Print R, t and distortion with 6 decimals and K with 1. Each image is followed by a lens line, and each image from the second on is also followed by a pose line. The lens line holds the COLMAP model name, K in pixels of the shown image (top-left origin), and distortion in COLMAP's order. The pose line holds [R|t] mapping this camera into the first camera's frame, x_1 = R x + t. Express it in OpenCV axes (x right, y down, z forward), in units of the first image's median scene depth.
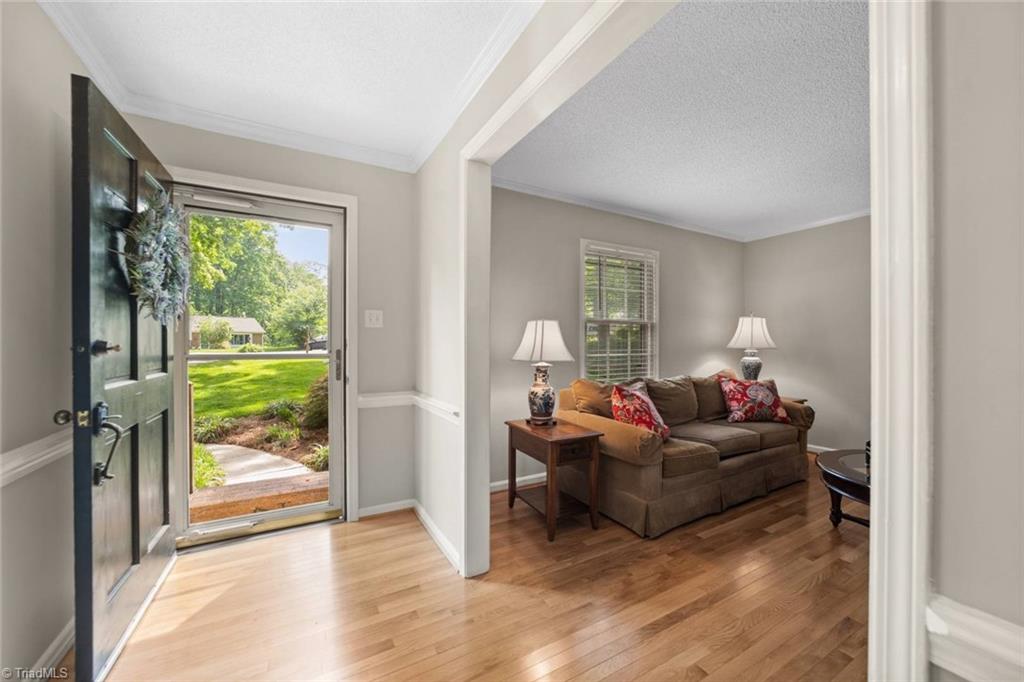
lens RADIAL K [[395.5, 0, 515.0], [0, 395.5, 341.4], [0, 0, 1]] dist [-0.007966, 0.001438]
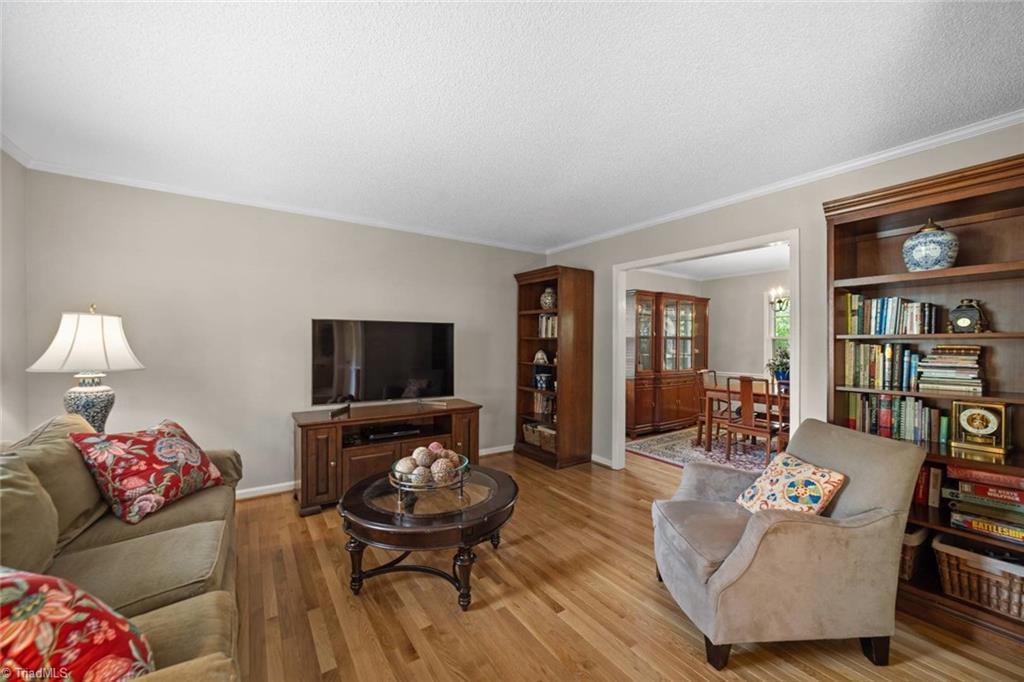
lens RADIAL K [[395.5, 0, 512.6], [0, 395.5, 343.1], [0, 0, 1]] dist [-0.007966, 0.001438]
pose [[-0.089767, -0.002740, 0.995959, -0.003103], [-0.001539, 0.999995, 0.002612, -0.027965], [-0.995962, -0.001298, -0.089771, 0.546376]]
